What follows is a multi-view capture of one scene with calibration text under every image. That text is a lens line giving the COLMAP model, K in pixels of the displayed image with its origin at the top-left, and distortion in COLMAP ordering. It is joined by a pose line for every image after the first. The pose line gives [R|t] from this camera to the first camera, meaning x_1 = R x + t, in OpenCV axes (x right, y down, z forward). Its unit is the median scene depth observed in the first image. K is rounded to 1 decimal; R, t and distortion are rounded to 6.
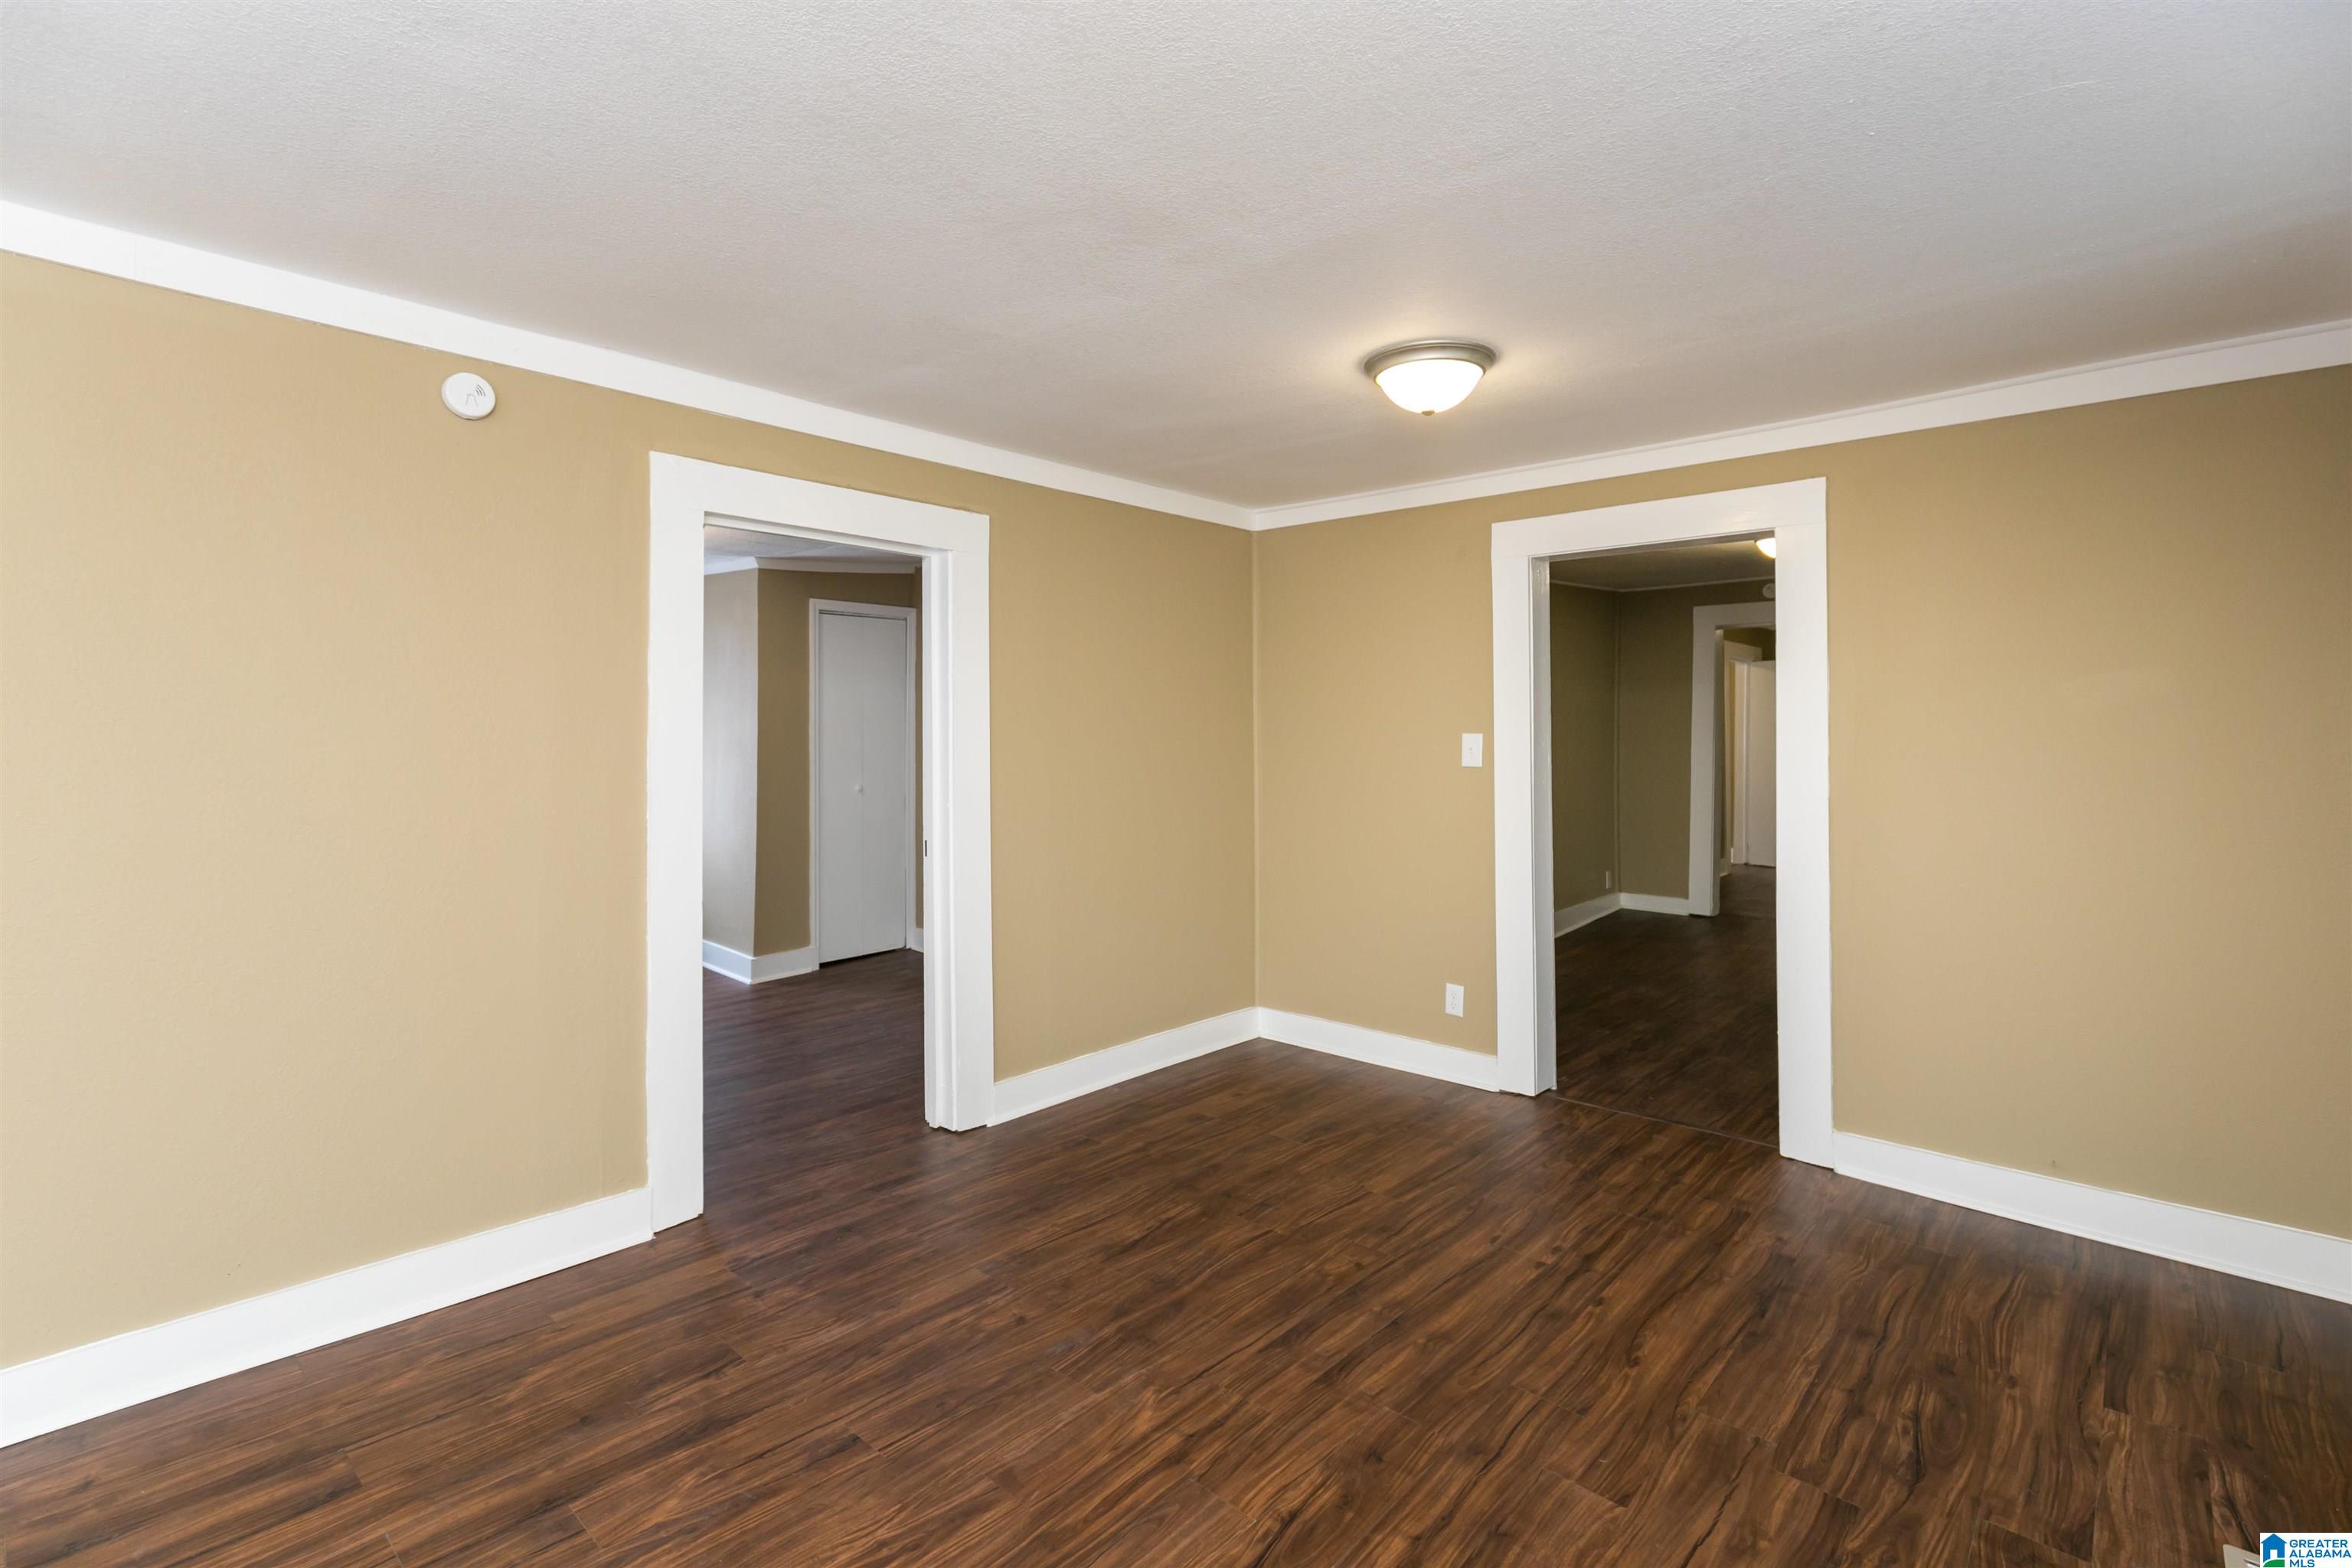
lens RADIAL K [[1064.7, 0, 1182.9], [0, 1064.7, 738.2], [0, 0, 1]] dist [0.007703, -0.000928]
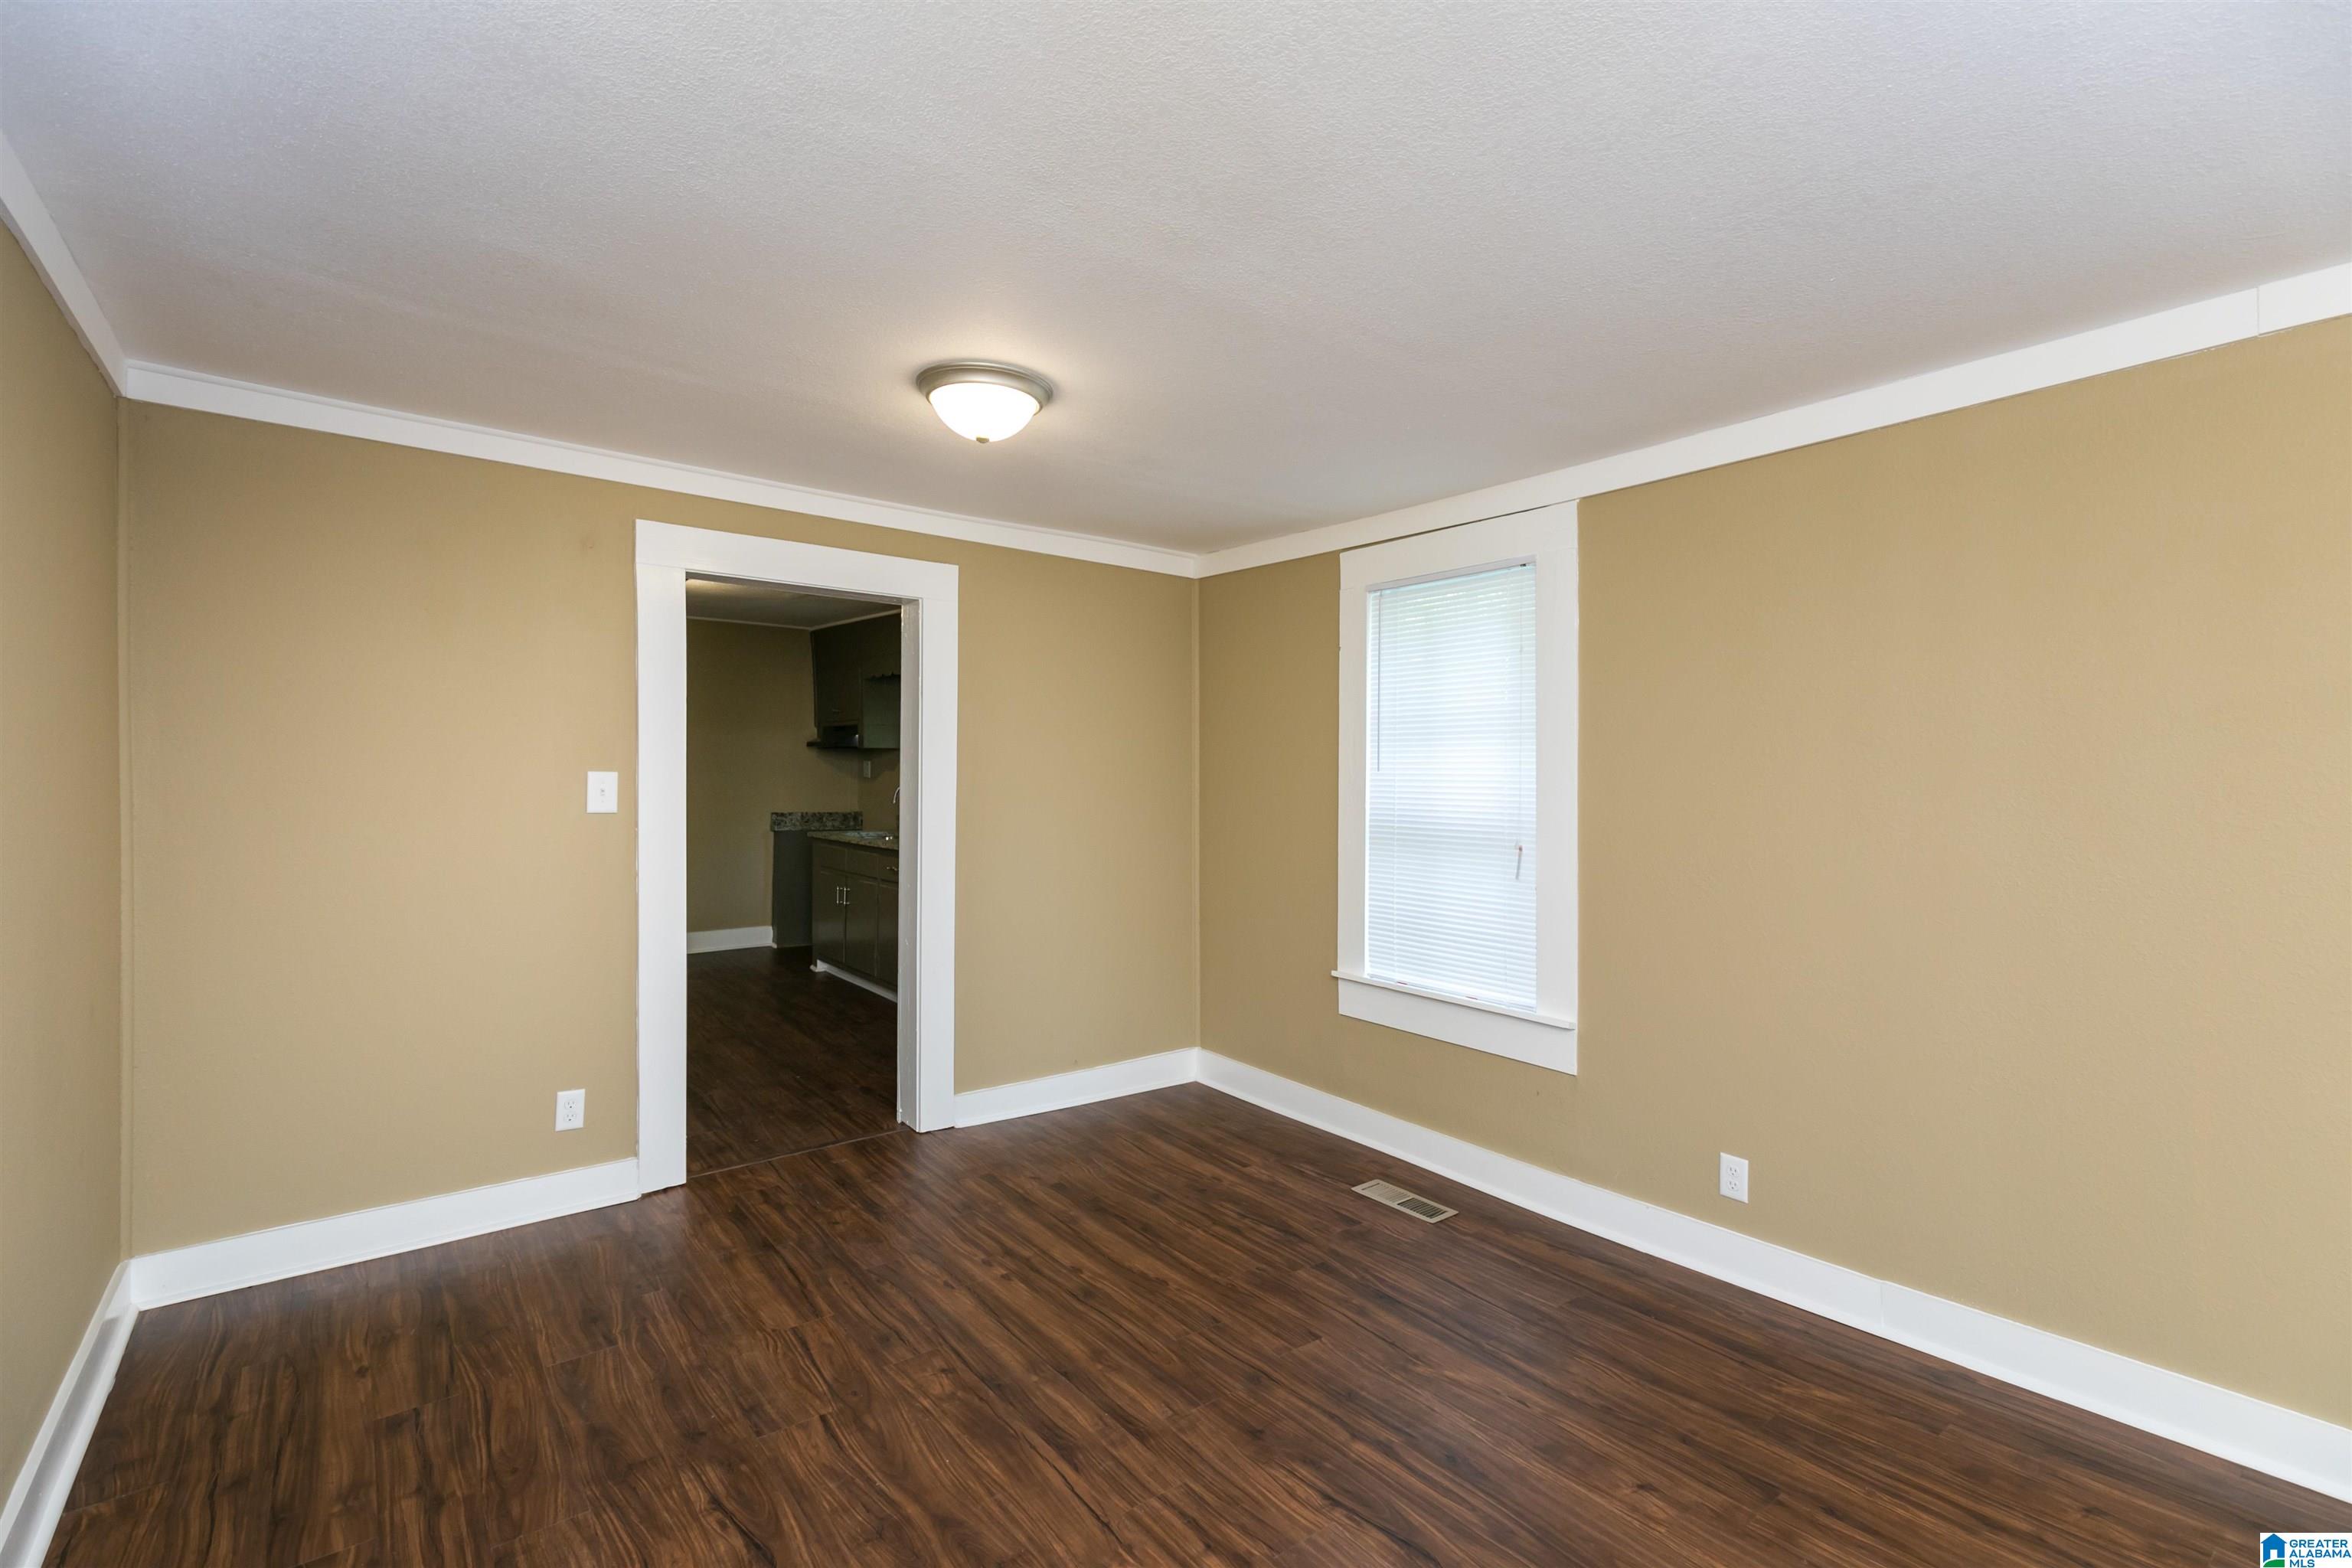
lens RADIAL K [[1064.7, 0, 1164.8], [0, 1064.7, 783.5], [0, 0, 1]] dist [0.007703, -0.000928]
pose [[0.182150, -0.009386, 0.983226, -0.693485], [-0.004113, 0.999938, 0.010307, -0.007362], [-0.983262, -0.005922, 0.182100, 0.678632]]
